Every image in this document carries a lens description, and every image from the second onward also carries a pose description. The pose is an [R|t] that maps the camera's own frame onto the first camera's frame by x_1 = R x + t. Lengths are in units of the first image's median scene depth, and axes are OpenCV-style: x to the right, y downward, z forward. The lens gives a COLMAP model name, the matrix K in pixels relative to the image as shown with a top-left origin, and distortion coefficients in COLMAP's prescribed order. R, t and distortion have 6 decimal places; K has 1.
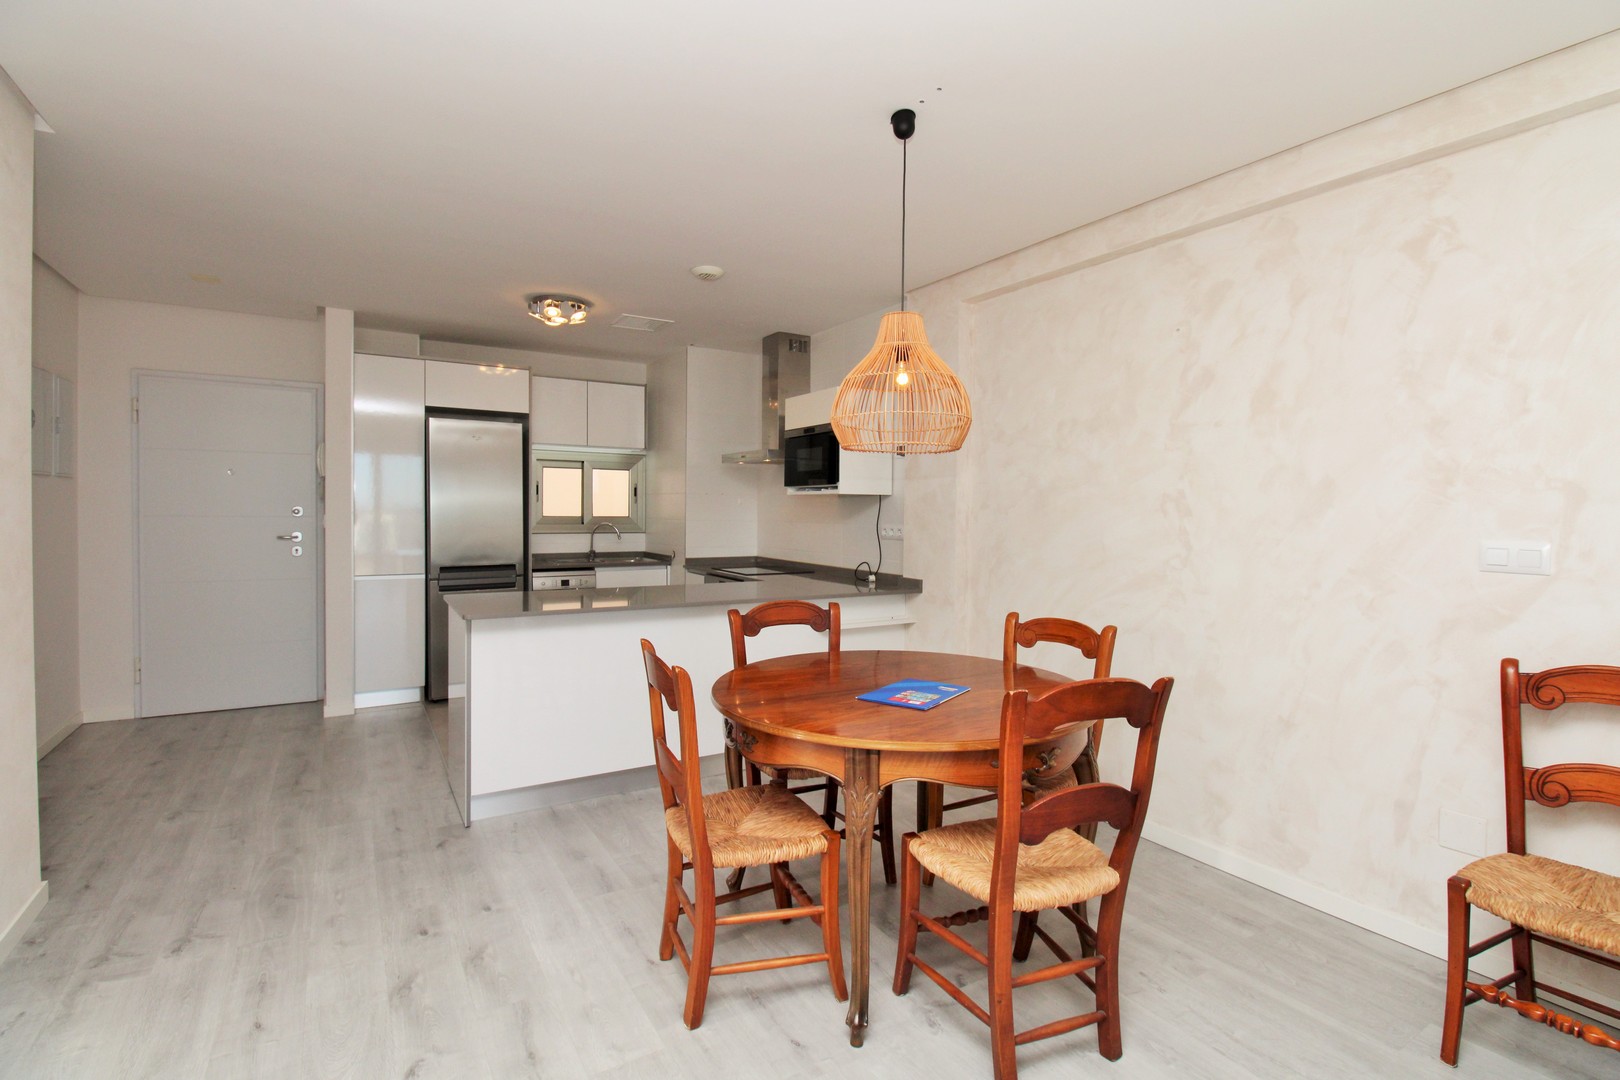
lens RADIAL K [[752.8, 0, 815.7], [0, 752.8, 526.0], [0, 0, 1]] dist [-0.002867, -0.007693]
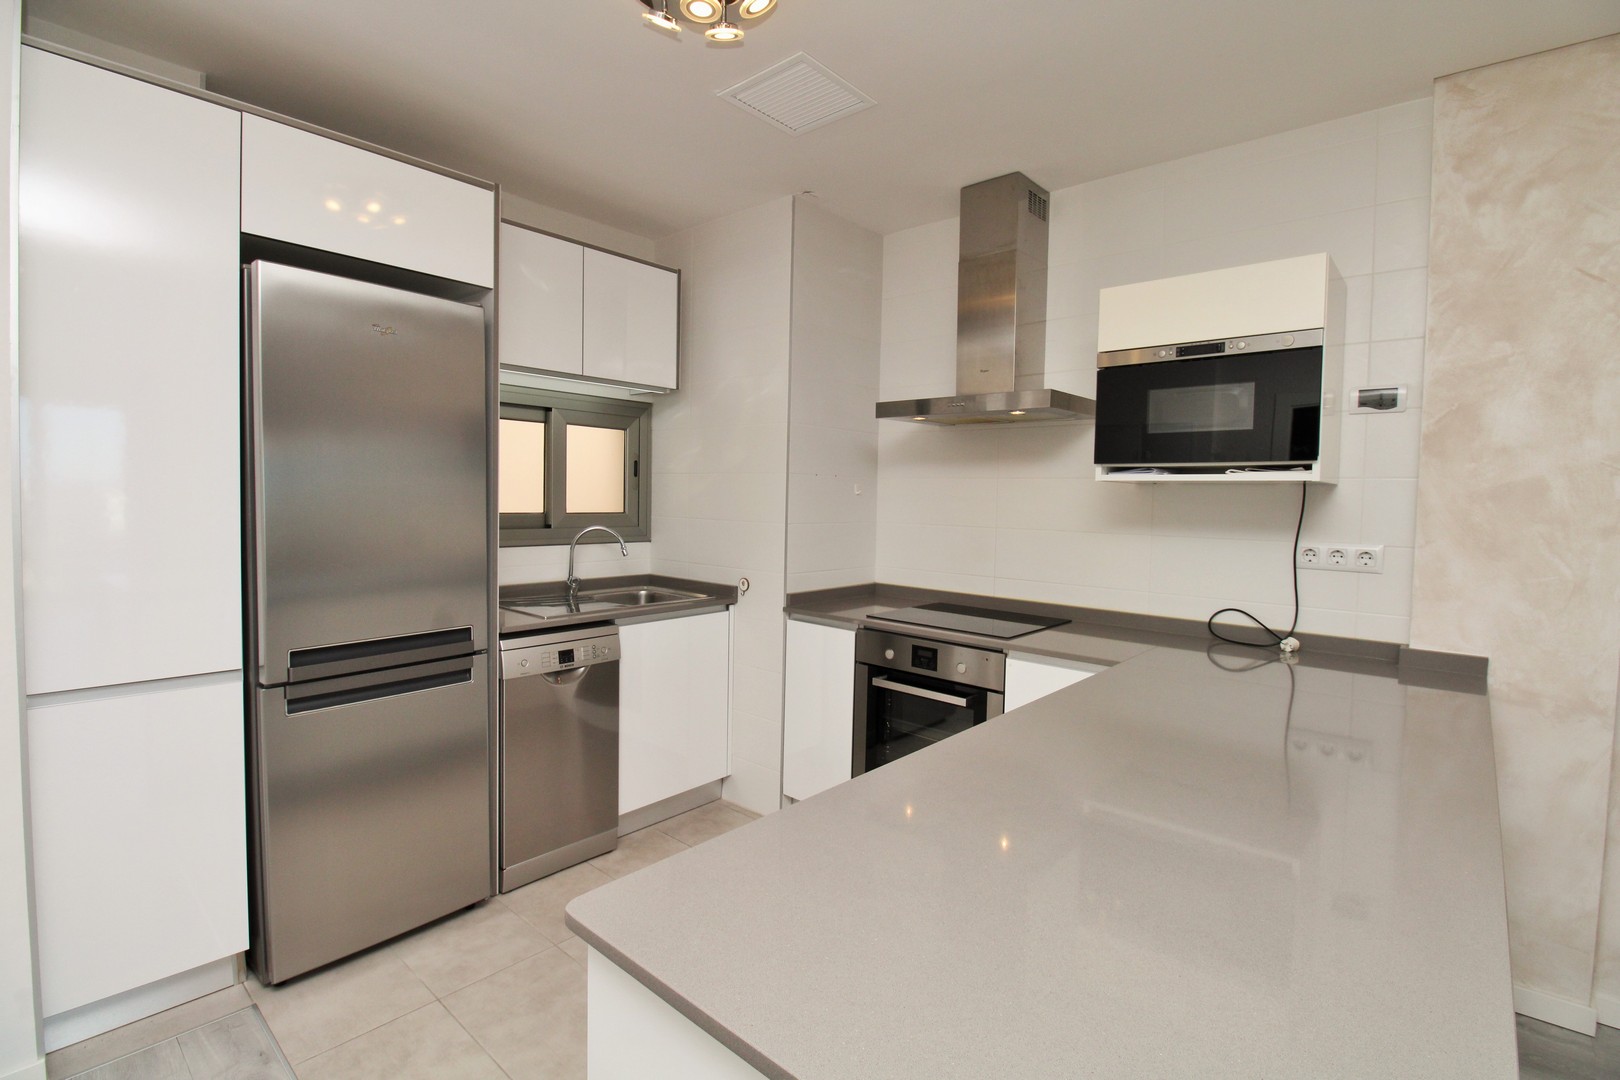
lens RADIAL K [[752.8, 0, 815.7], [0, 752.8, 526.0], [0, 0, 1]] dist [-0.002867, -0.007693]
pose [[0.954755, -0.002684, 0.297381, -0.365833], [-0.004191, 0.999739, 0.022478, -0.020872], [-0.297363, -0.022707, 0.954494, 0.565319]]
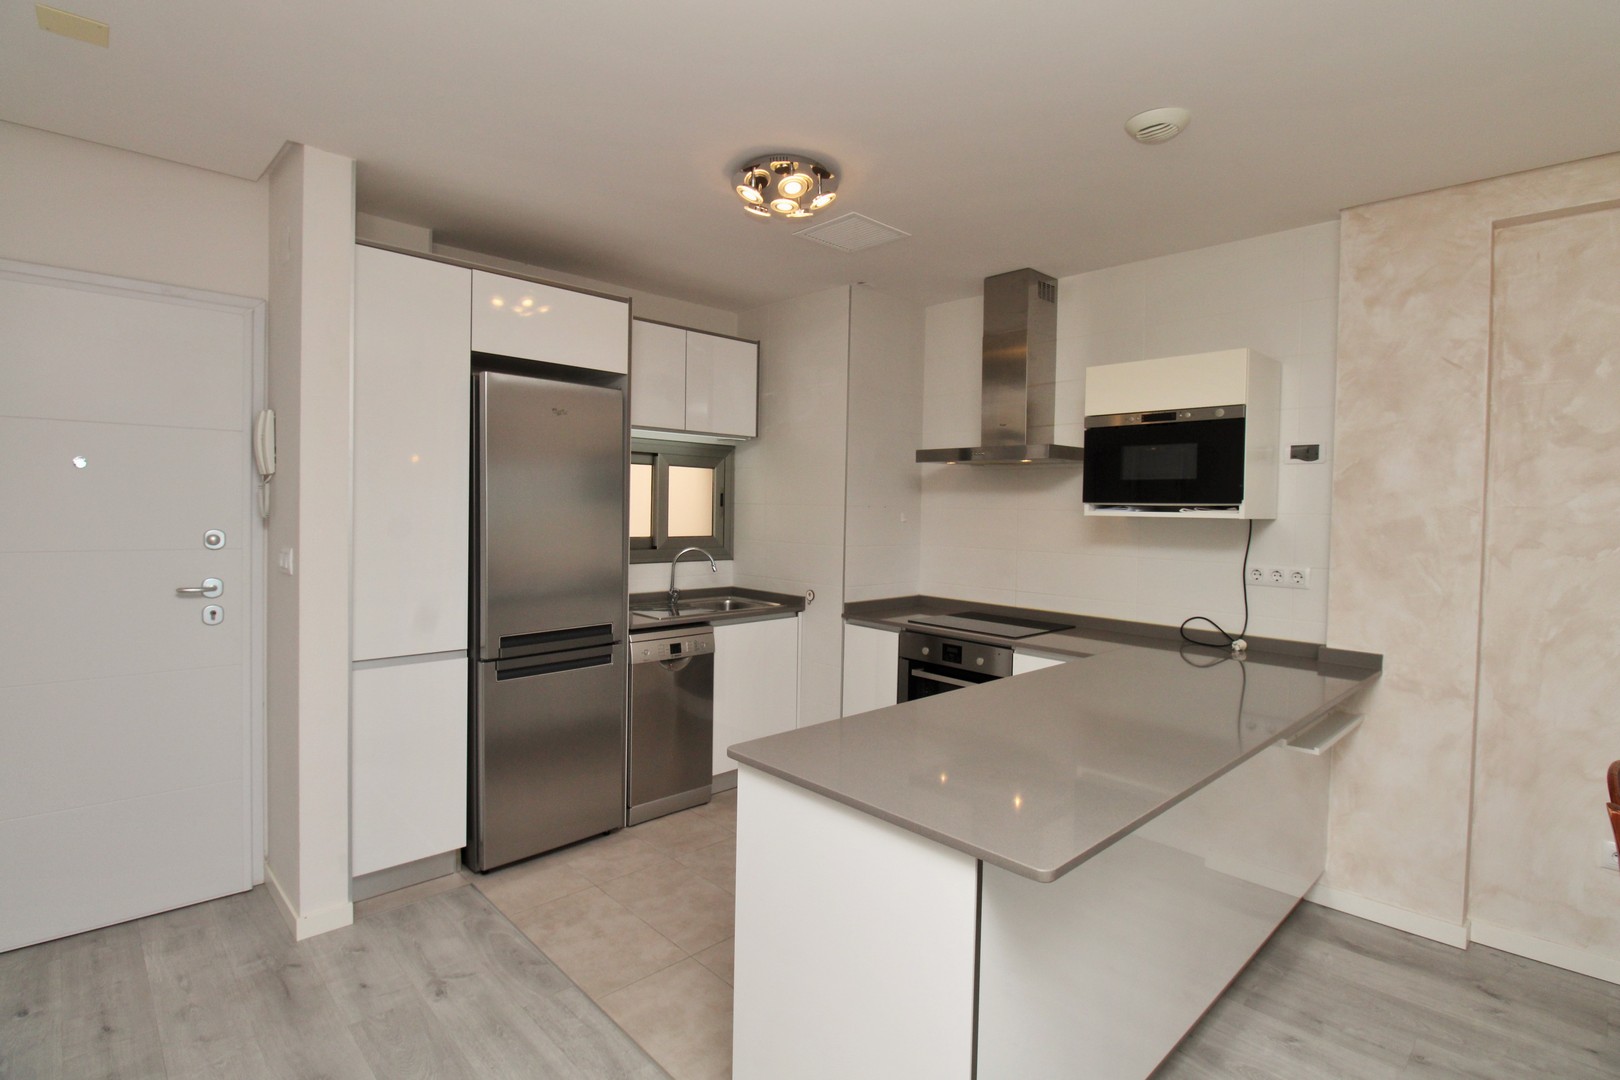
lens RADIAL K [[781.0, 0, 814.1], [0, 781.0, 525.2], [0, 0, 1]] dist [-0.003337, -0.001237]
pose [[0.976655, 0.003119, 0.214791, -0.407352], [-0.004224, 0.999980, 0.004687, -0.034314], [-0.214772, -0.005485, 0.976649, 0.387077]]
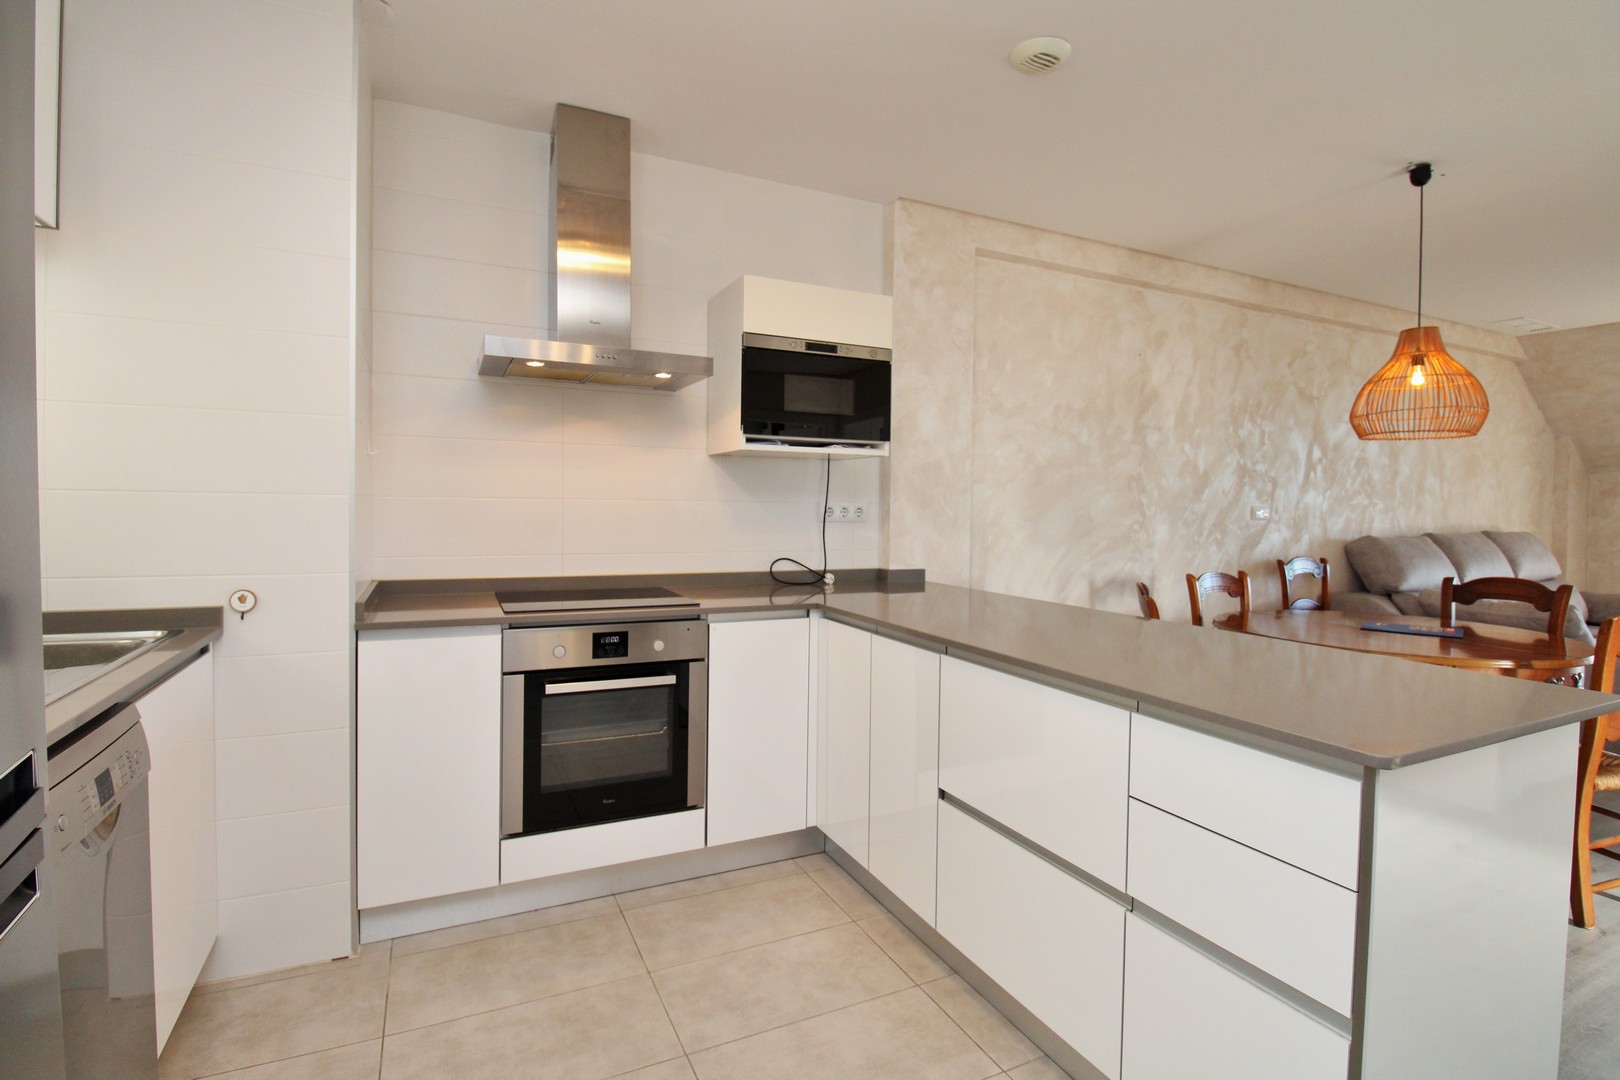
lens RADIAL K [[781.0, 0, 814.1], [0, 781.0, 525.2], [0, 0, 1]] dist [-0.003337, -0.001237]
pose [[0.098028, -0.034014, 0.994602, -0.600361], [0.009968, 0.999399, 0.033196, -0.003901], [-0.995134, 0.006660, 0.098309, 0.881261]]
